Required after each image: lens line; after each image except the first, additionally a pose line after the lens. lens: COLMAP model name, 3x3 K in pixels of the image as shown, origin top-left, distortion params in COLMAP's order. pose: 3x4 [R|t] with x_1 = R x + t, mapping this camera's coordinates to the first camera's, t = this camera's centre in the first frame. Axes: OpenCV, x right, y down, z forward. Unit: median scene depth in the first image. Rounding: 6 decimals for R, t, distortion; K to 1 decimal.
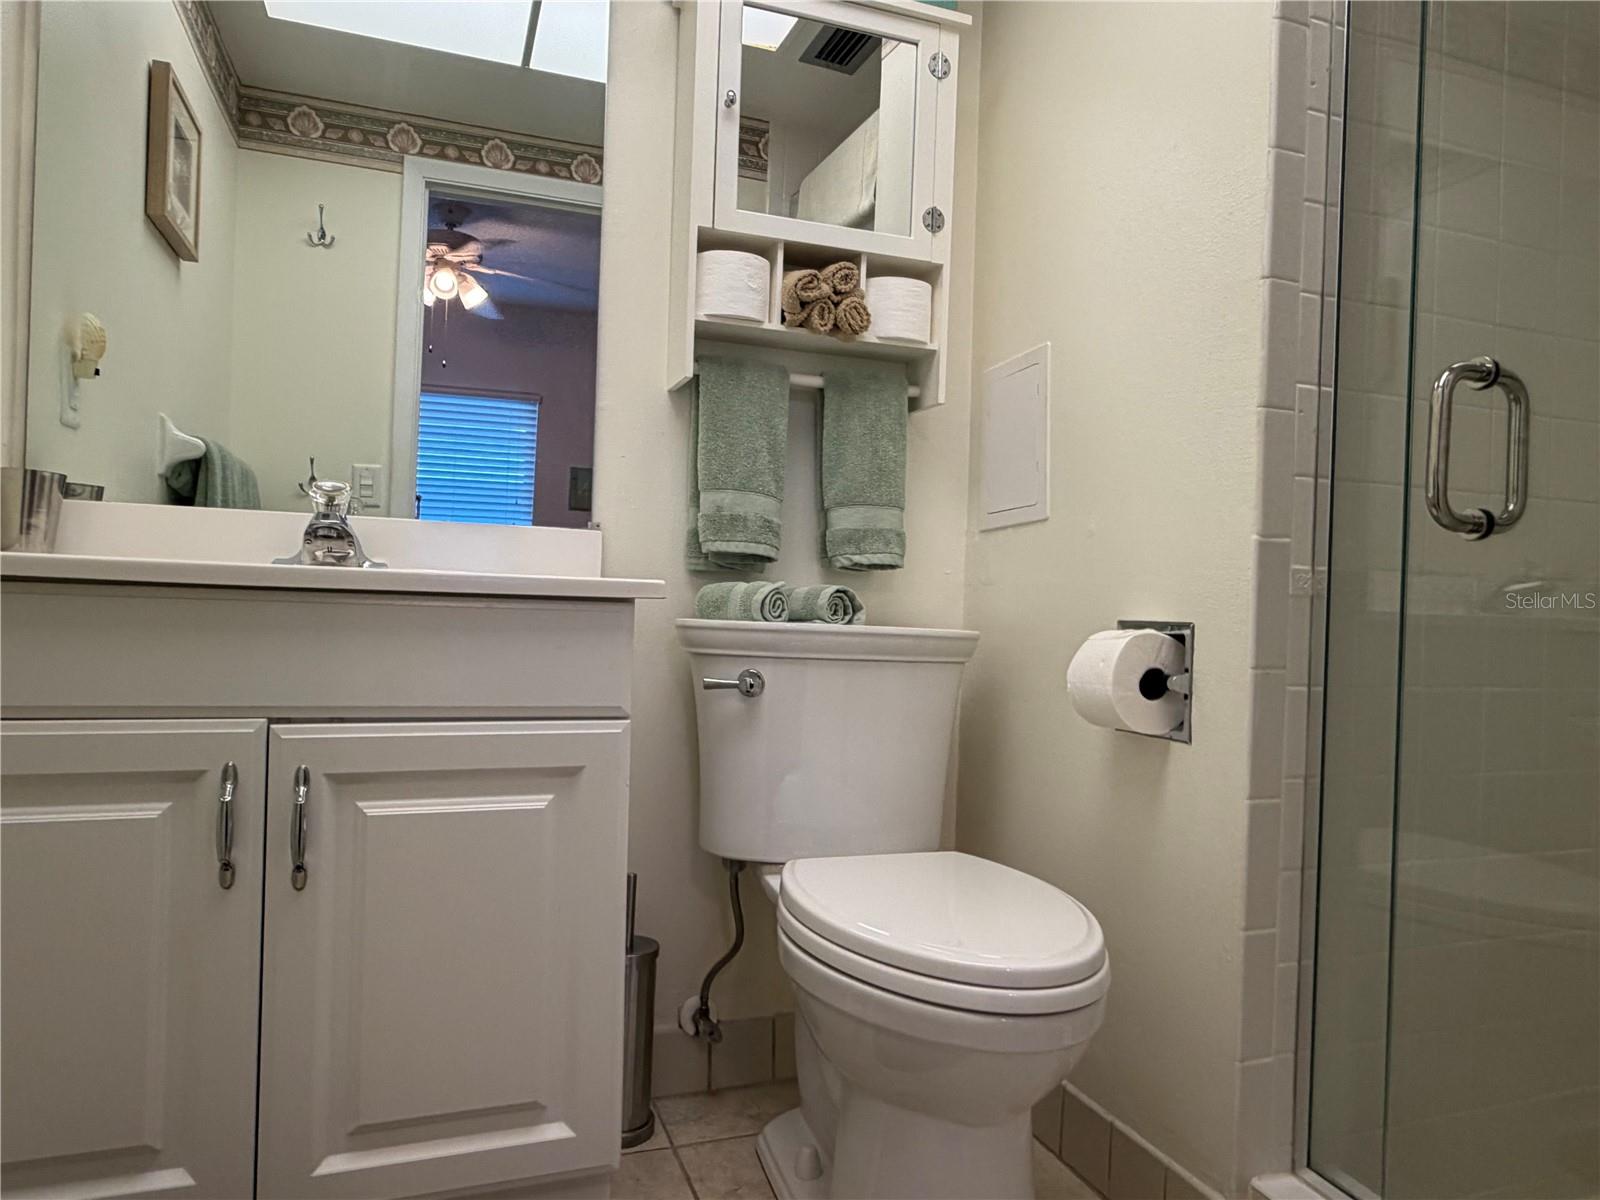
lens RADIAL K [[1010.5, 0, 790.7], [0, 1010.5, 601.2], [0, 0, 1]] dist [-0.003239, 0.002245]
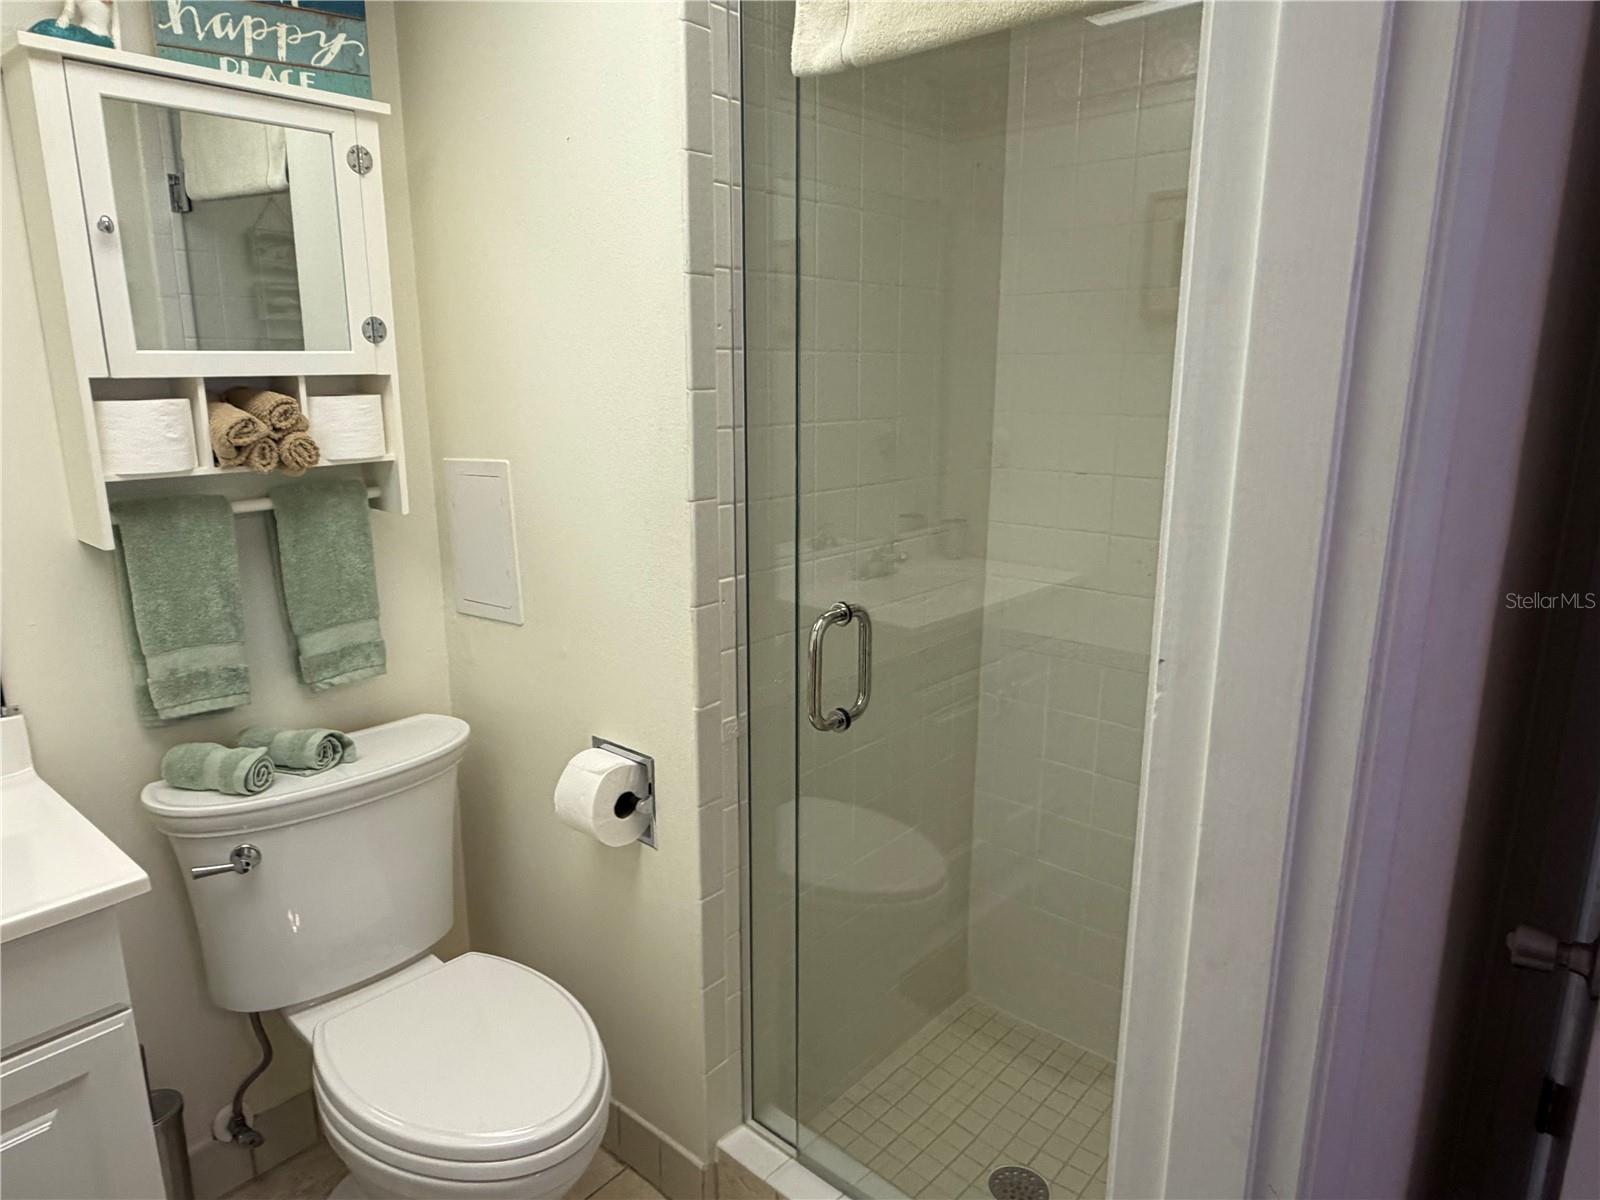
lens RADIAL K [[1010.5, 0, 800.4], [0, 1010.5, 597.9], [0, 0, 1]] dist [-0.003239, 0.002245]
pose [[0.867454, -0.143764, 0.476293, -0.001832], [0.028695, 0.970204, 0.240584, -0.367861], [-0.496689, -0.195028, 0.845733, -0.071941]]
